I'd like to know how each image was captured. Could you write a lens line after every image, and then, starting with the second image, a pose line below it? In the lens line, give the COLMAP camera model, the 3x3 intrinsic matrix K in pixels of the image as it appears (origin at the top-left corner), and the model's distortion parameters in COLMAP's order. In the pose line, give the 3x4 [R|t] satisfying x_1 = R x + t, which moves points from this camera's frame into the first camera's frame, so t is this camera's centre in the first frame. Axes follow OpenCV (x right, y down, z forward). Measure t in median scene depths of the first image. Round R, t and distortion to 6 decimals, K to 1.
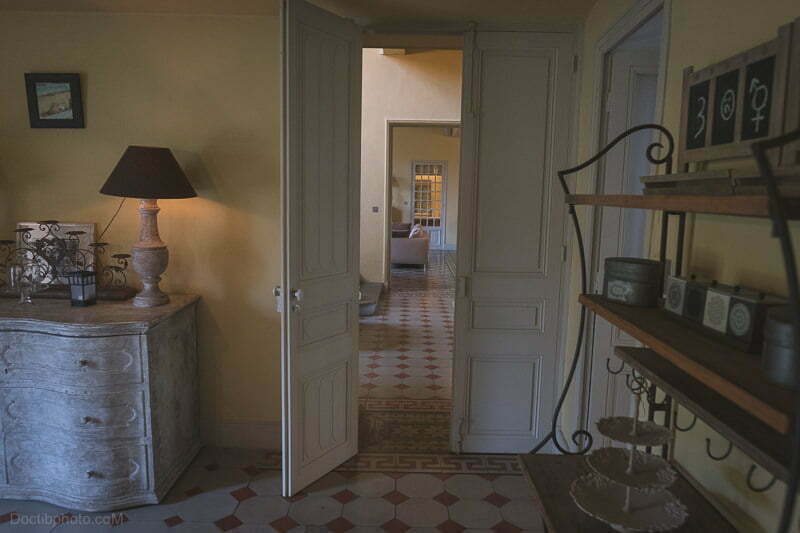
lens RADIAL K [[576.7, 0, 400.0], [0, 576.7, 266.5], [0, 0, 1]] dist [-0.000785, -0.000858]
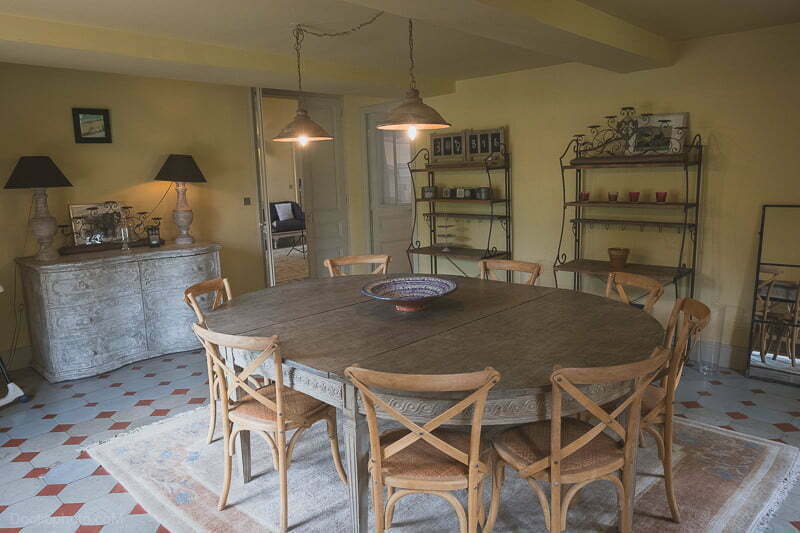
lens RADIAL K [[555.6, 0, 400.0], [0, 555.6, 266.5], [0, 0, 1]] dist [-0.000989, -0.000198]
pose [[0.672518, -0.161528, 0.722238, -1.253884], [0.140727, 0.985997, 0.089479, 0.078420], [-0.726578, 0.041462, 0.685832, -0.670570]]
